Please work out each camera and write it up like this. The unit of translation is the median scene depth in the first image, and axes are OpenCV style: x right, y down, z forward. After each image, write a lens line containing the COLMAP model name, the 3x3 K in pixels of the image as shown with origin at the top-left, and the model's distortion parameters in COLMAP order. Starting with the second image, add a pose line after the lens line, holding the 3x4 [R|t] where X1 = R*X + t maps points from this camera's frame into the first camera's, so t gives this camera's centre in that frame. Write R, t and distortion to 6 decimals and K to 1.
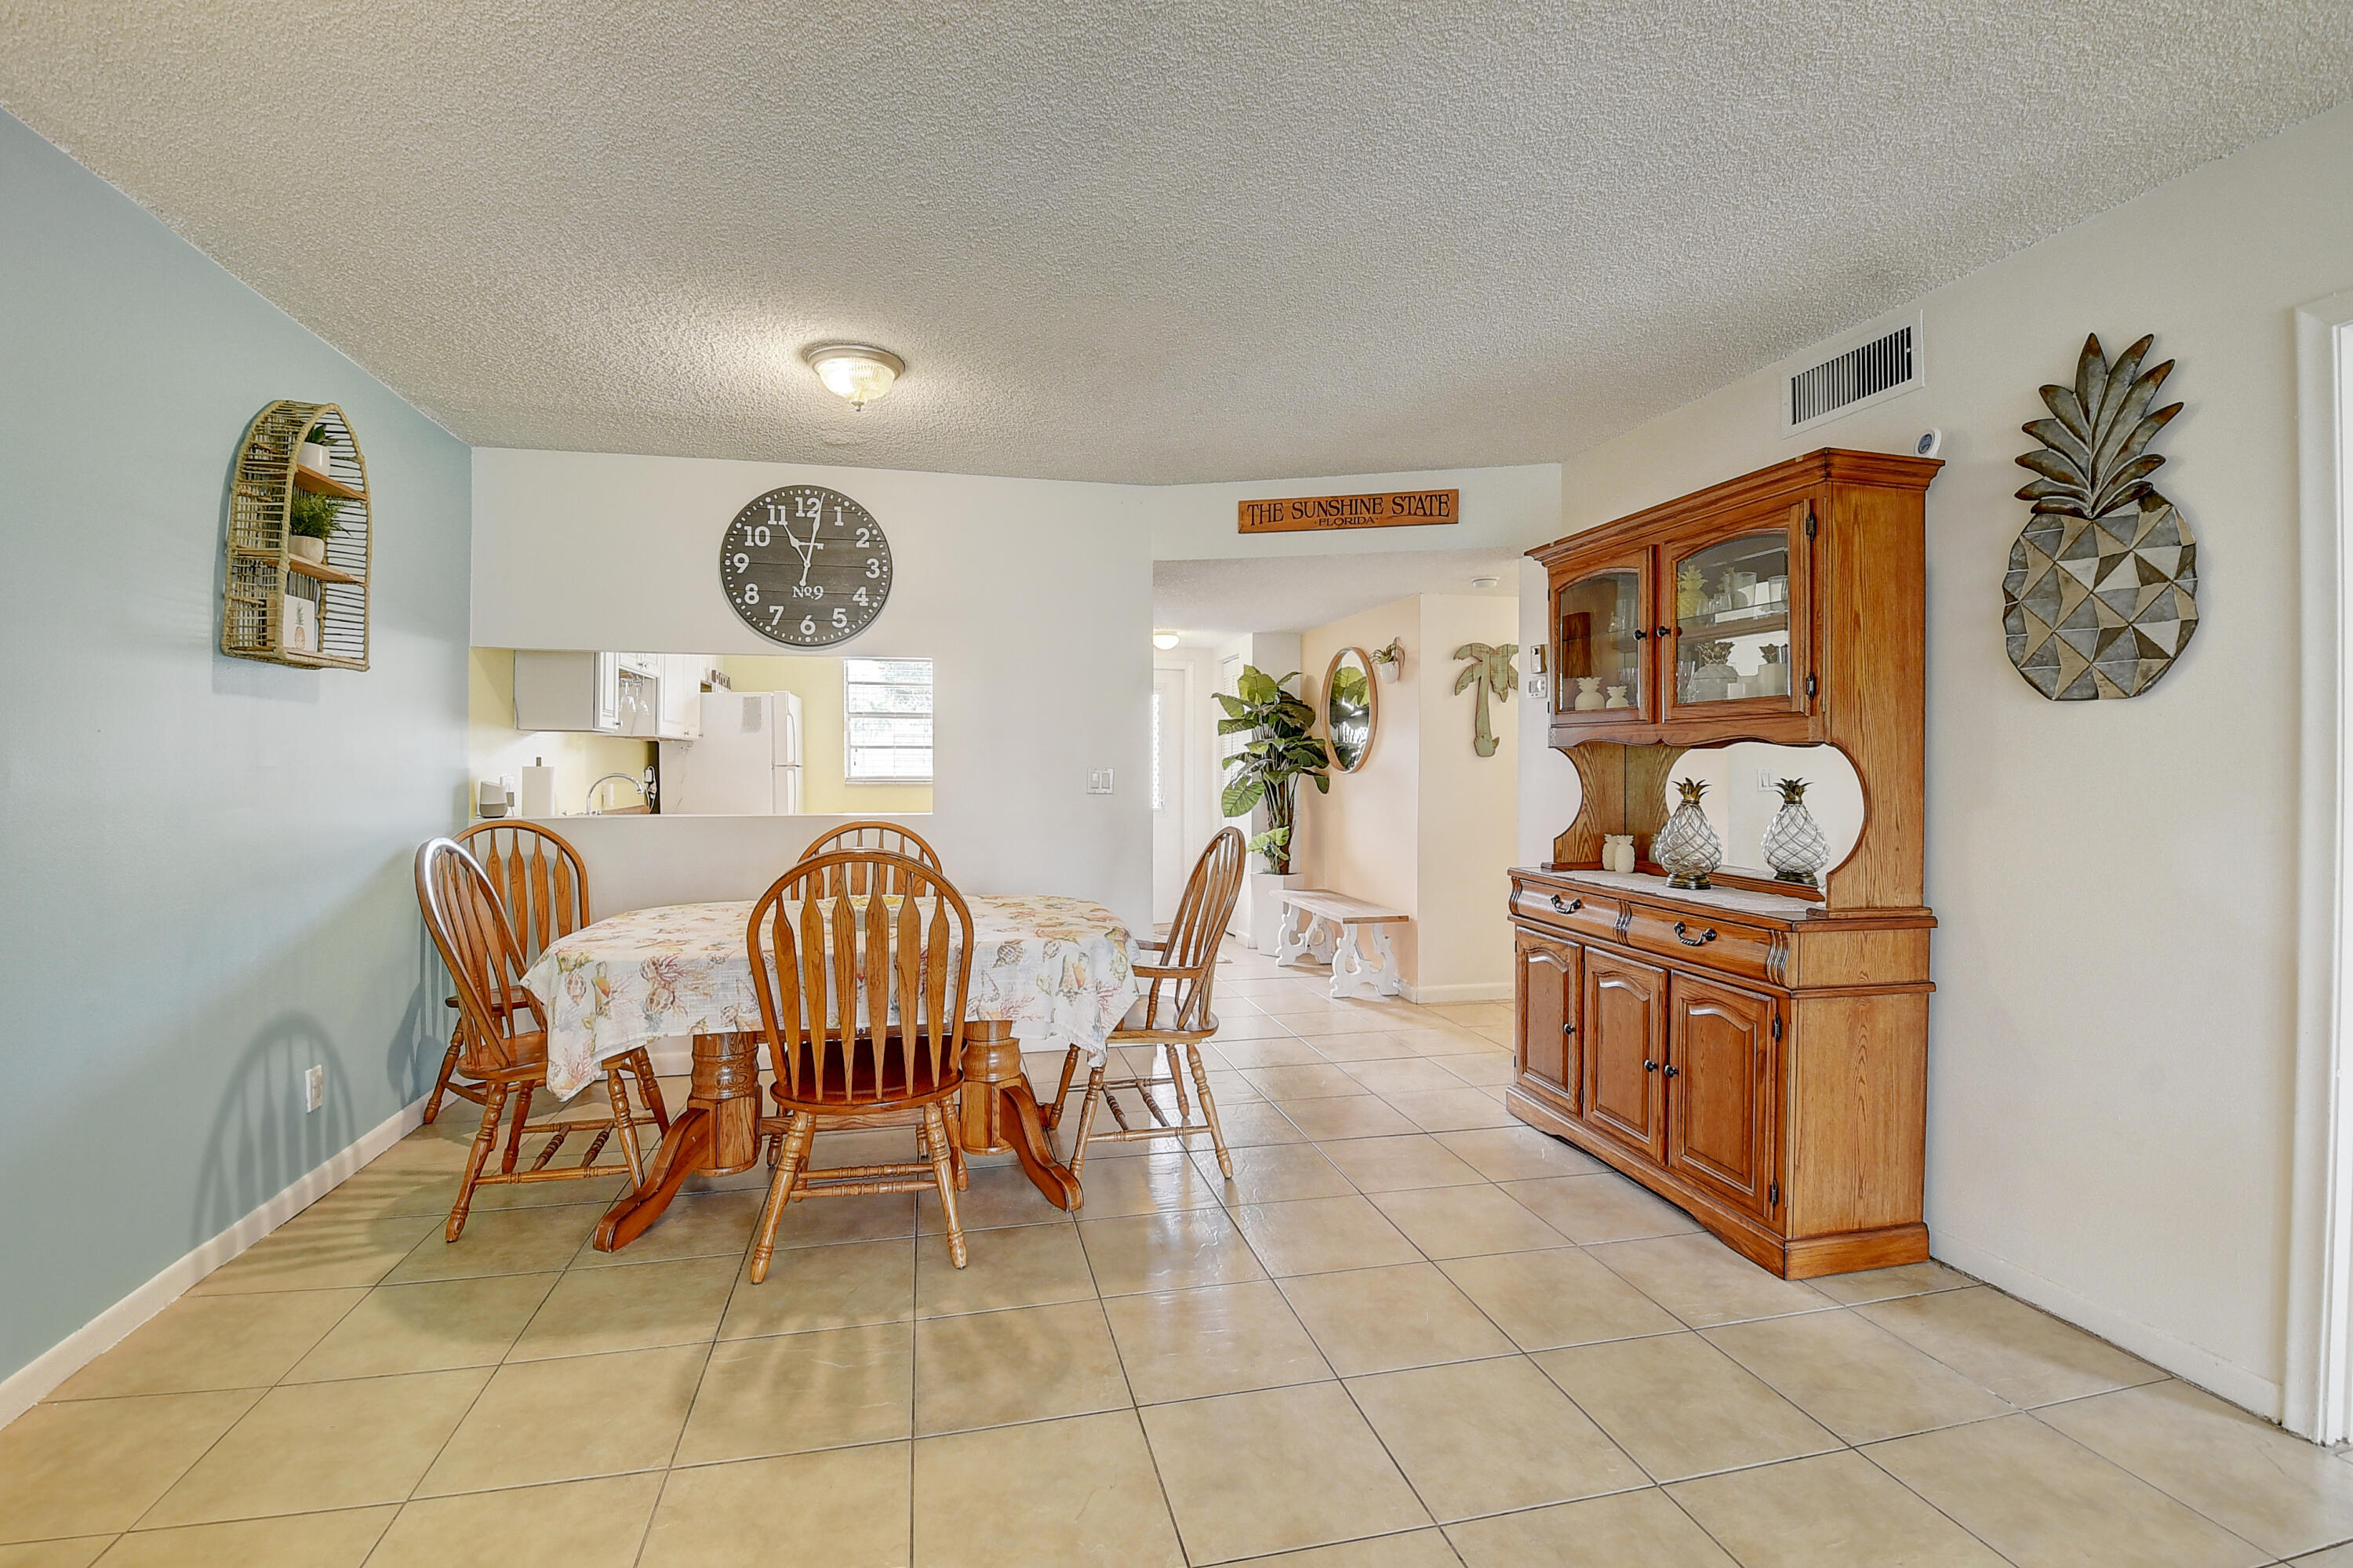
lens RADIAL K [[1044.8, 0, 1177.6], [0, 1044.8, 767.2], [0, 0, 1]] dist [-0.000449, -0.013894]
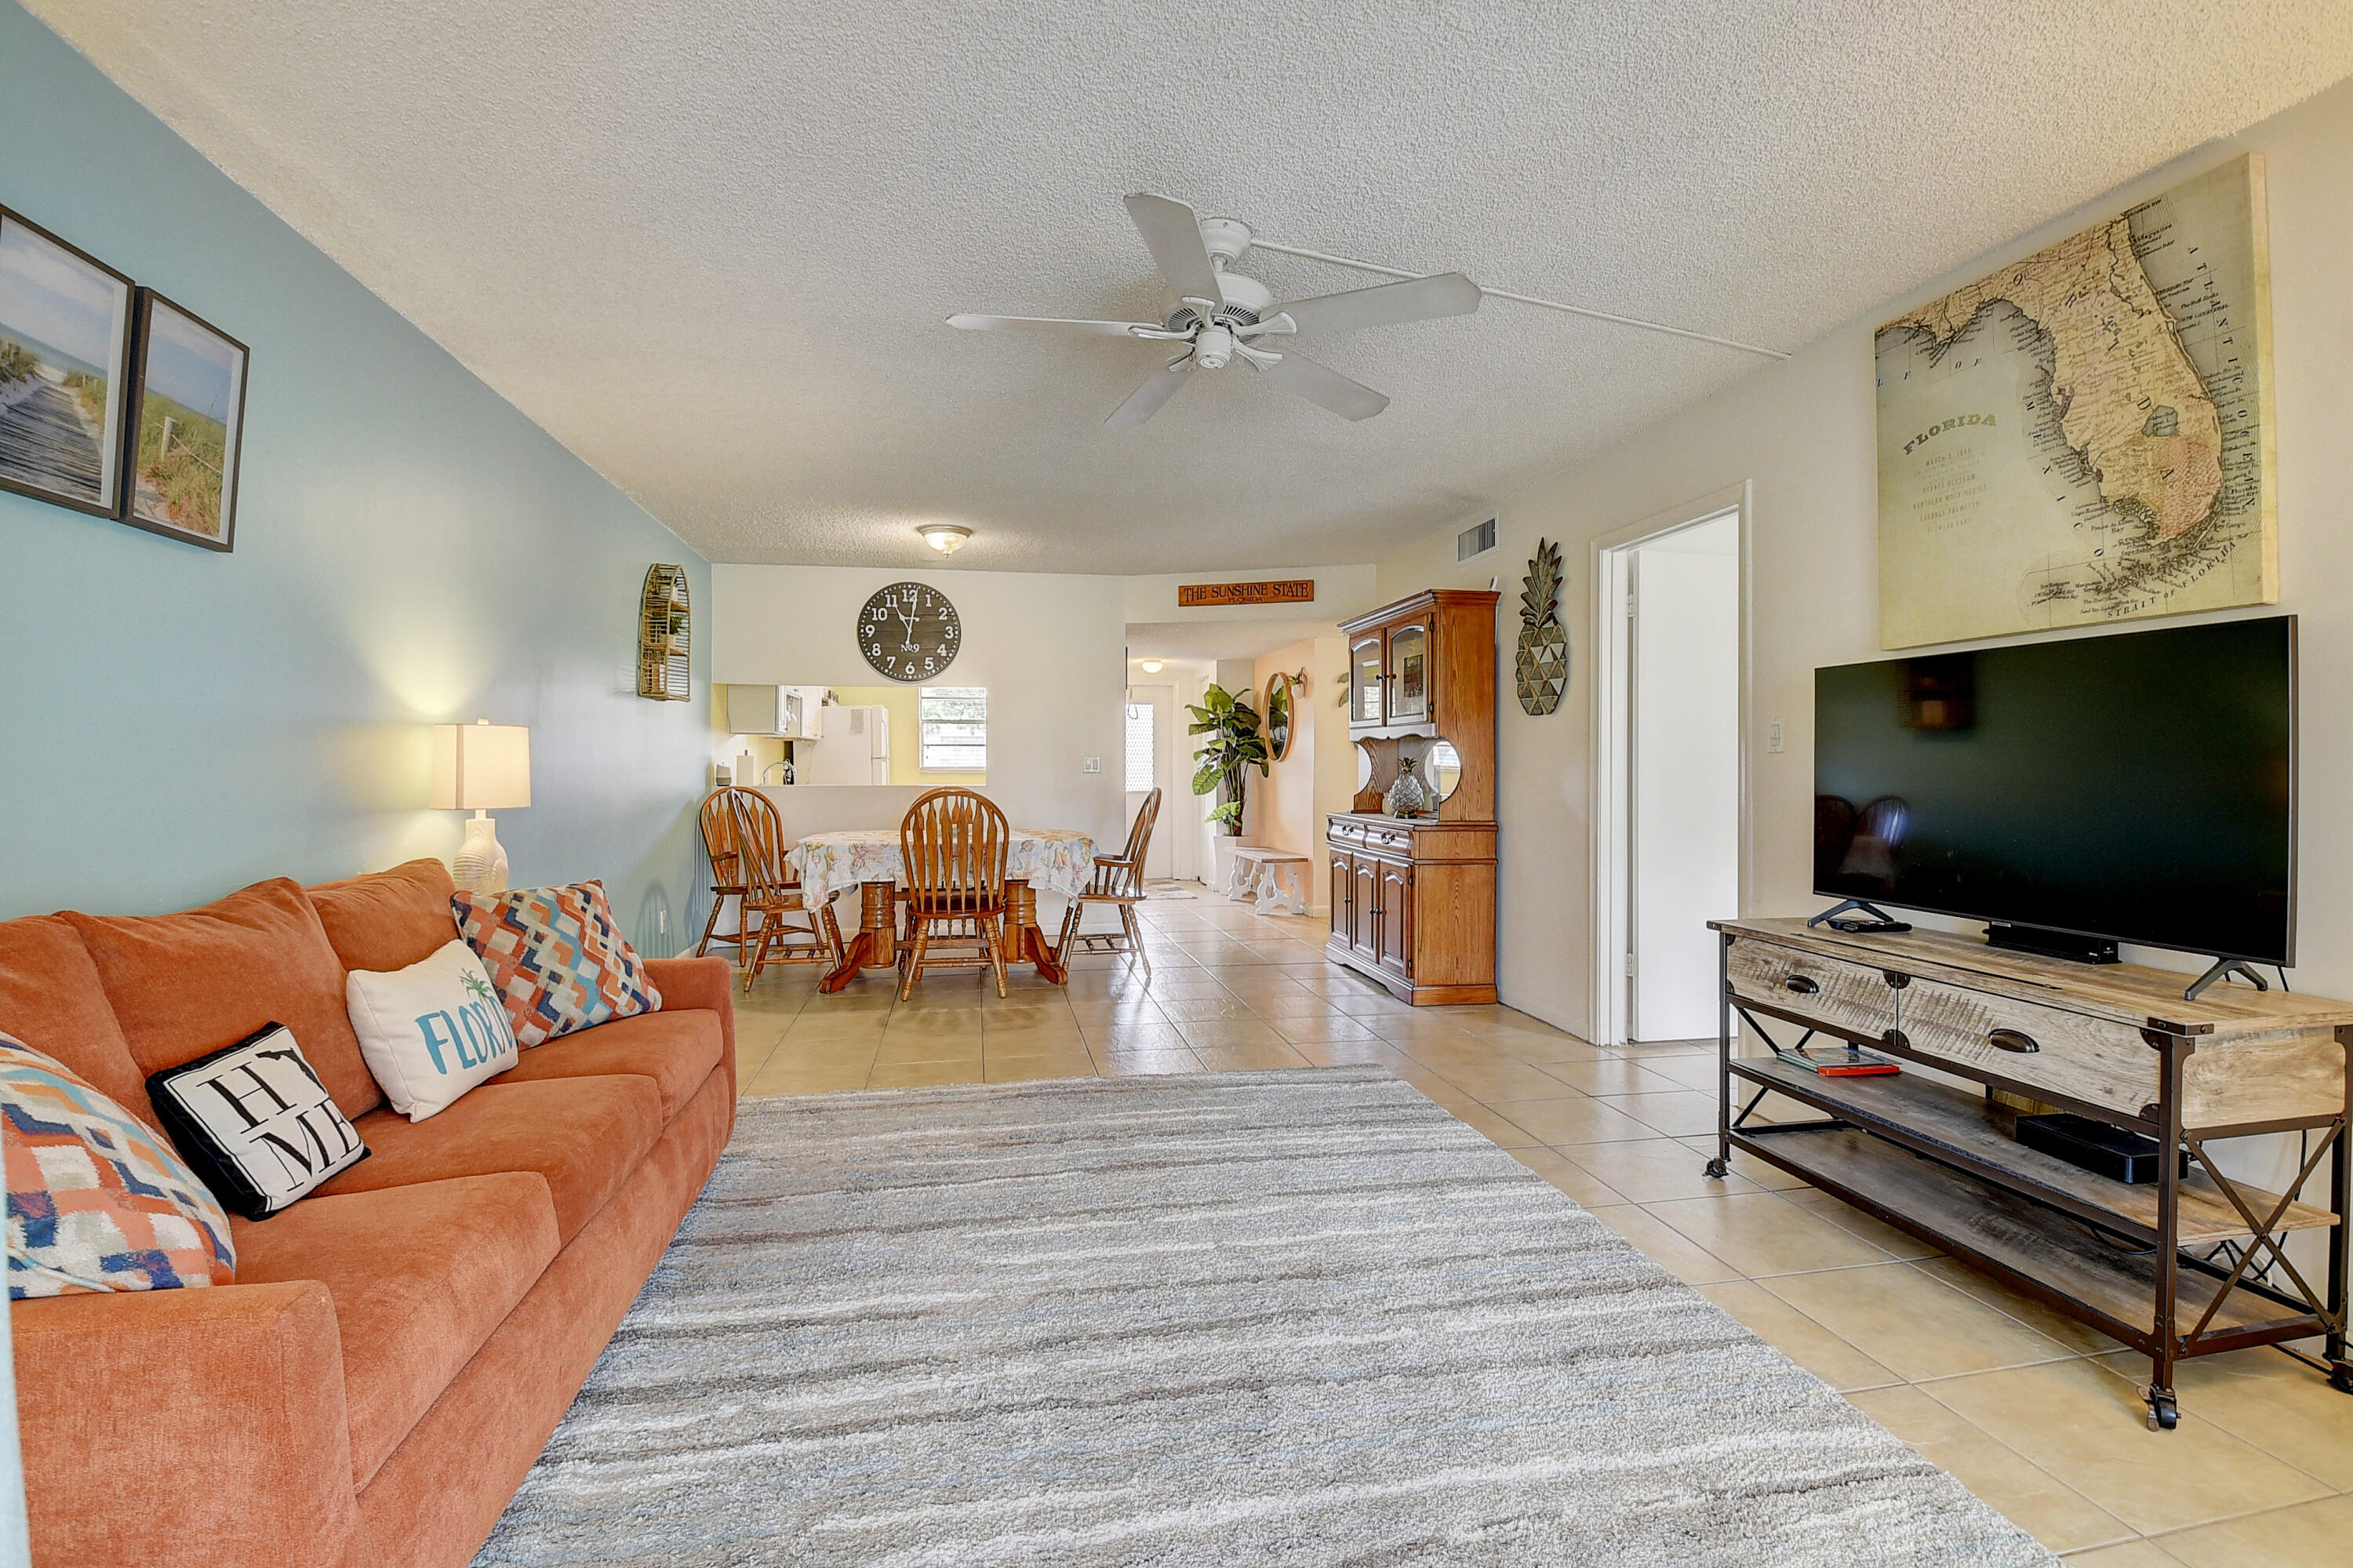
lens RADIAL K [[1044.8, 0, 1184.1], [0, 1044.8, 765.1], [0, 0, 1]] dist [-0.000449, -0.013894]
pose [[0.999312, -0.003502, -0.036931, 0.133552], [0.003350, 0.999986, -0.004164, 0.023337], [0.036945, 0.004038, 0.999309, -0.616949]]
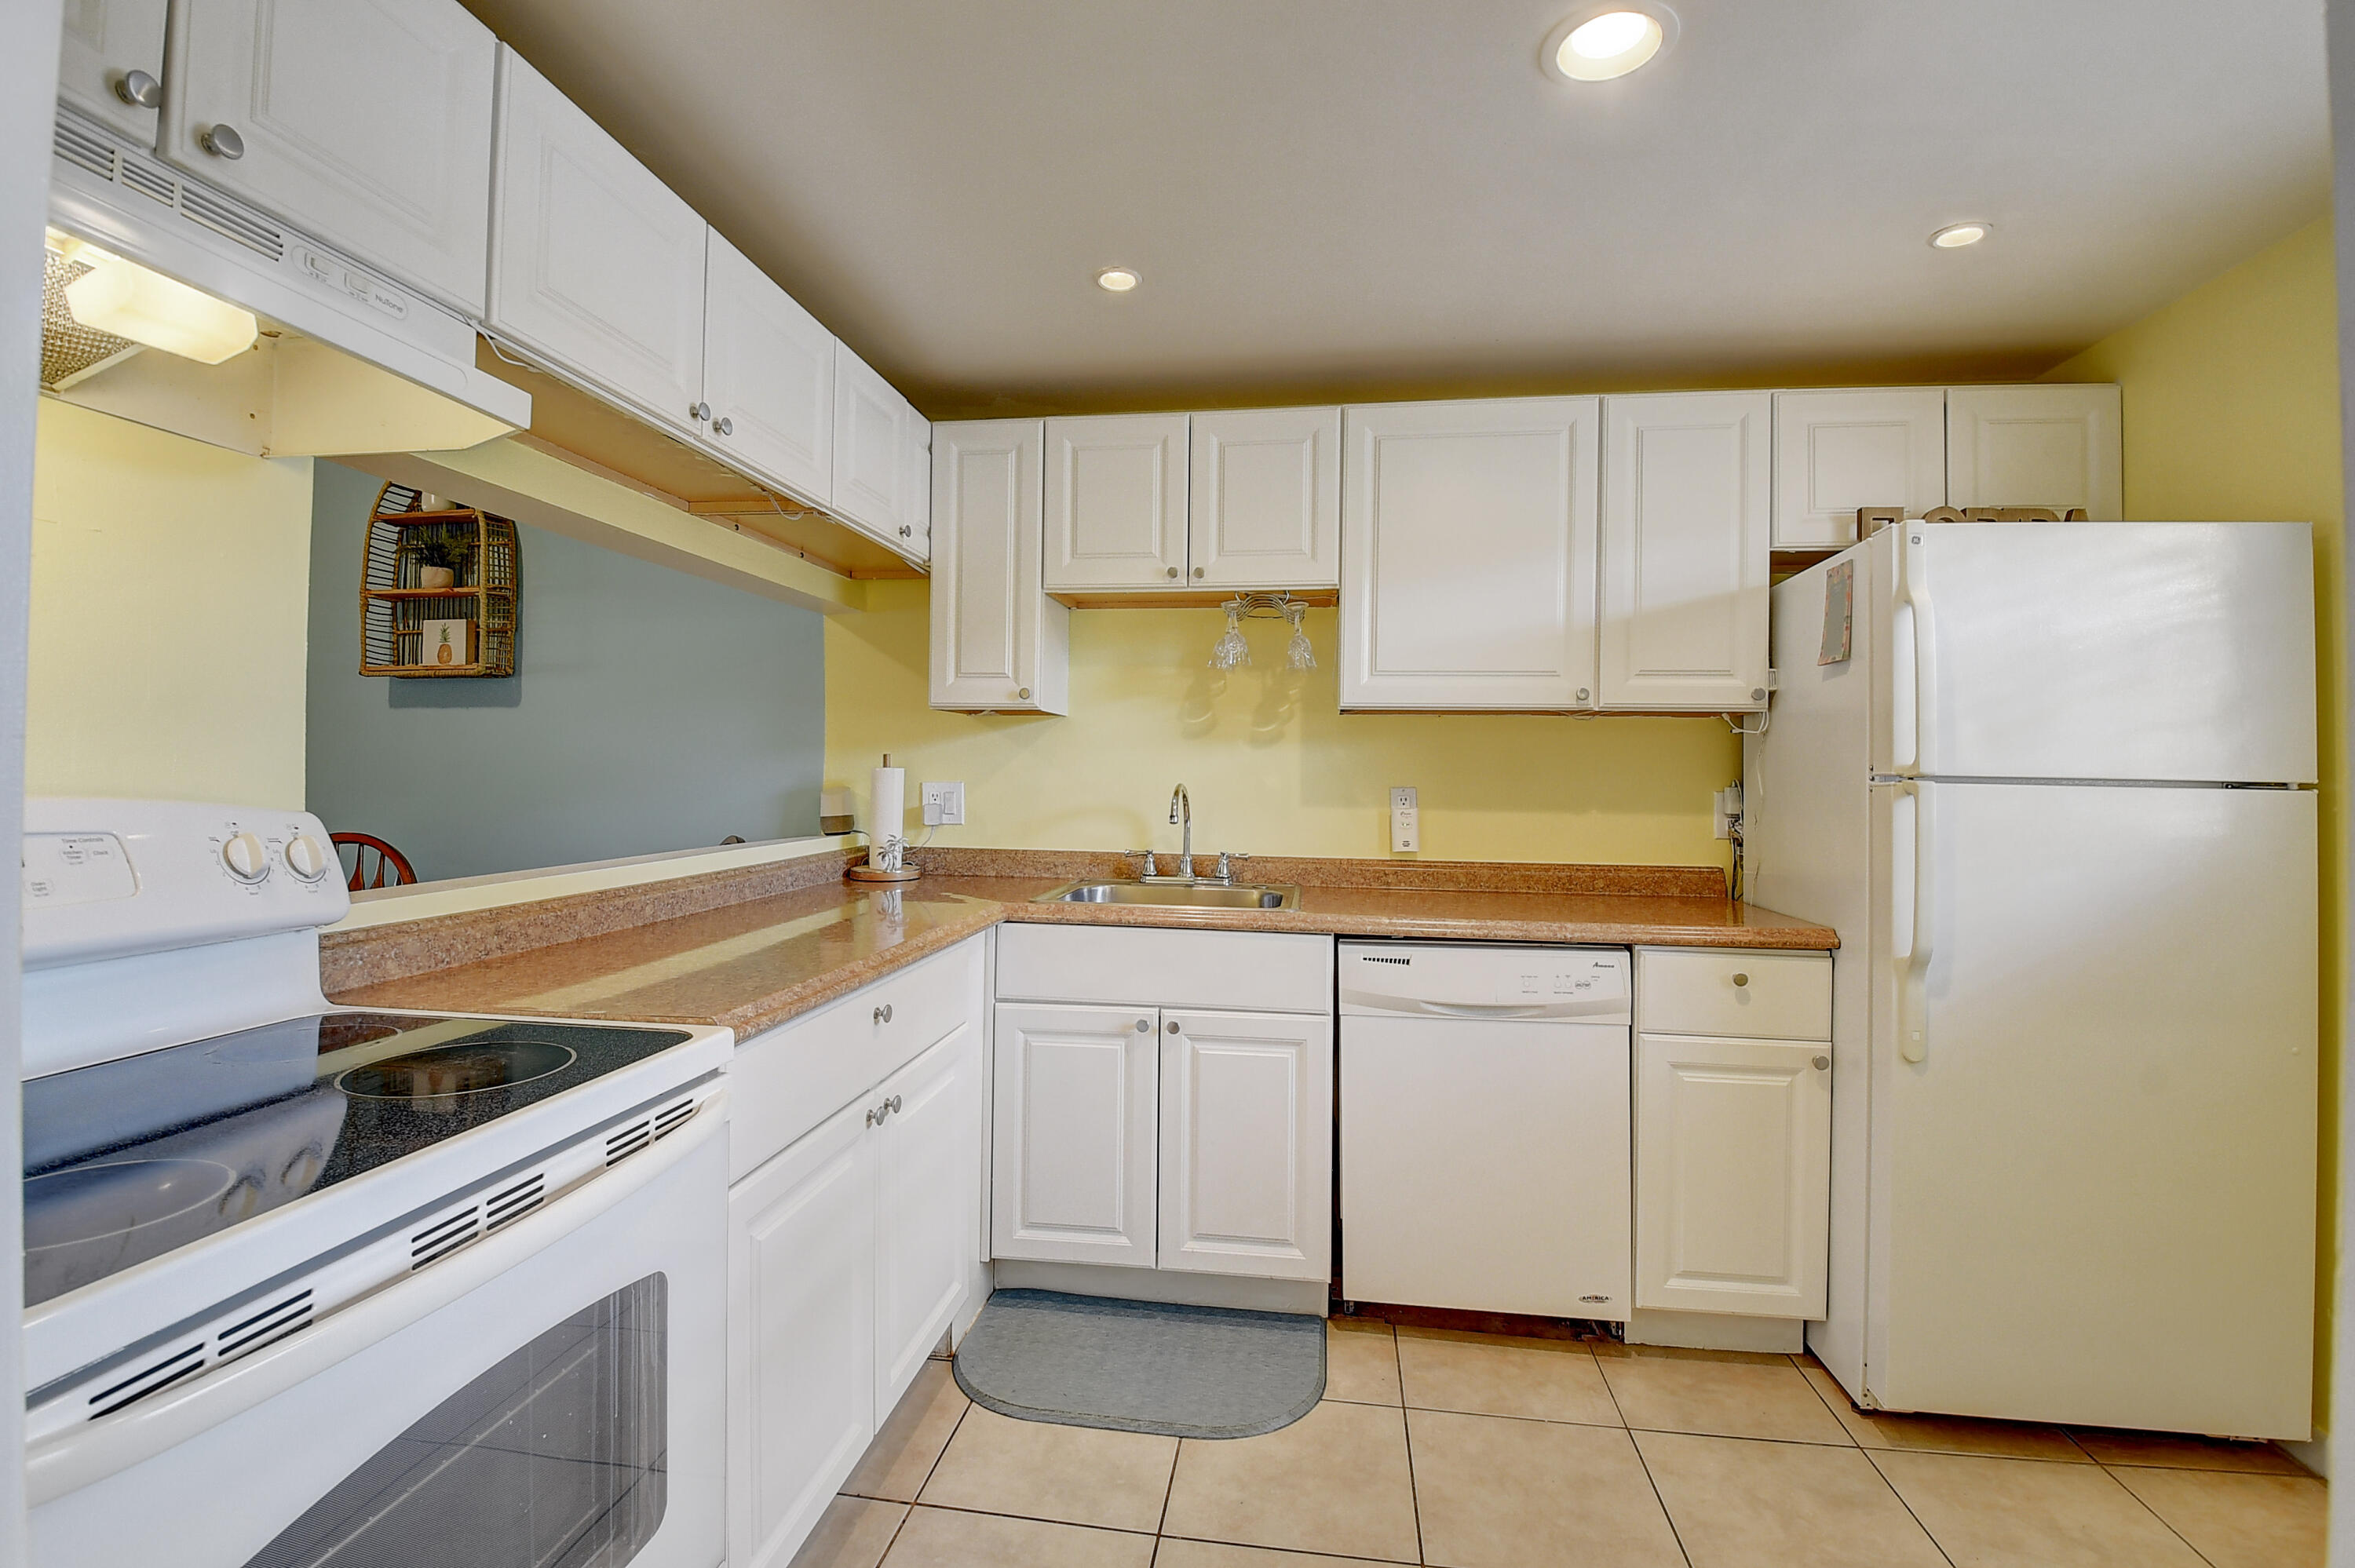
lens RADIAL K [[1045.5, 0, 1164.6], [0, 1045.5, 769.6], [0, 0, 1]] dist [-0.000449, -0.013894]
pose [[-0.380384, -0.008865, -0.924786, -0.046638], [-0.013417, 0.999902, -0.004066, -0.000167], [0.924731, 0.010861, -0.380466, 1.474424]]
